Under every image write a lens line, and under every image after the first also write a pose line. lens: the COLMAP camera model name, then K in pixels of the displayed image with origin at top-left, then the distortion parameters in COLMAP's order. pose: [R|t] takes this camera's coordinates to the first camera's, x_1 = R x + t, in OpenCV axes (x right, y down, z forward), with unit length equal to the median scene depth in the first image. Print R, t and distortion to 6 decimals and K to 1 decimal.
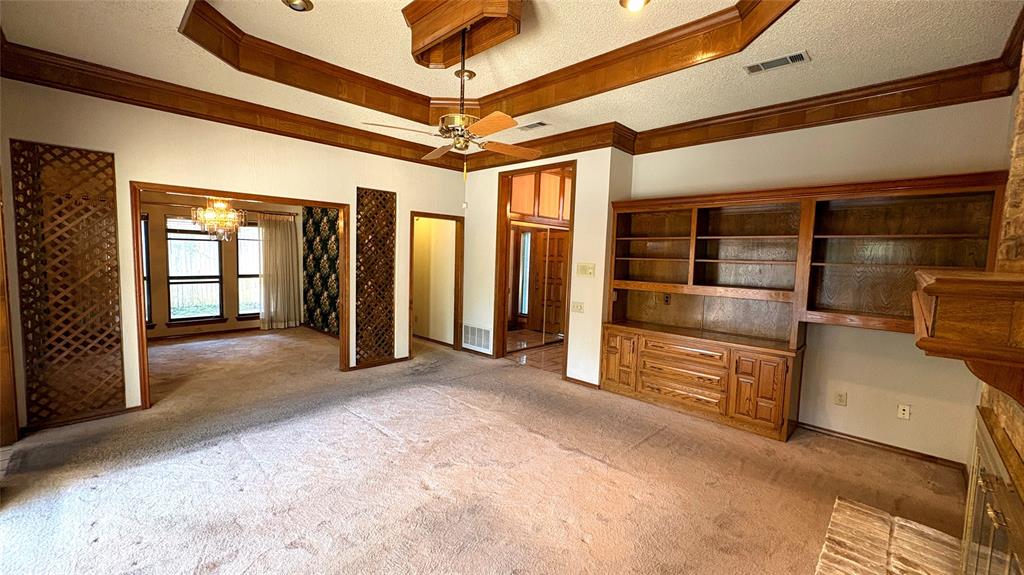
lens RADIAL K [[407.8, 0, 513.3], [0, 407.8, 286.4], [0, 0, 1]] dist [-0.001890, 0.000086]
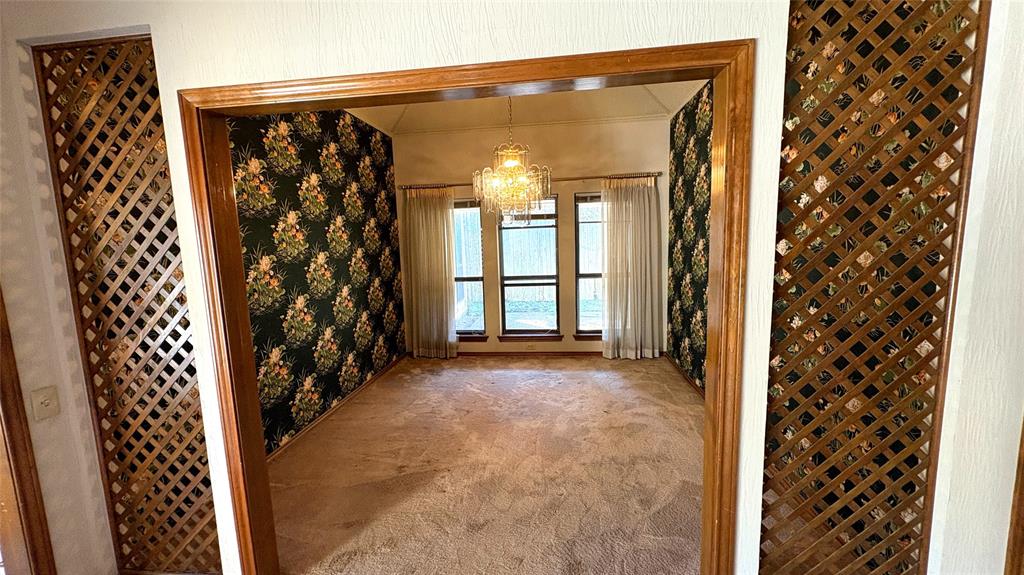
lens RADIAL K [[407.8, 0, 507.5], [0, 407.8, 288.2], [0, 0, 1]] dist [-0.001890, 0.000086]
pose [[0.603008, 0.050387, -0.796142, -0.192850], [-0.010635, 0.998422, 0.055135, -0.041908], [0.797664, -0.024780, 0.602593, 0.486190]]
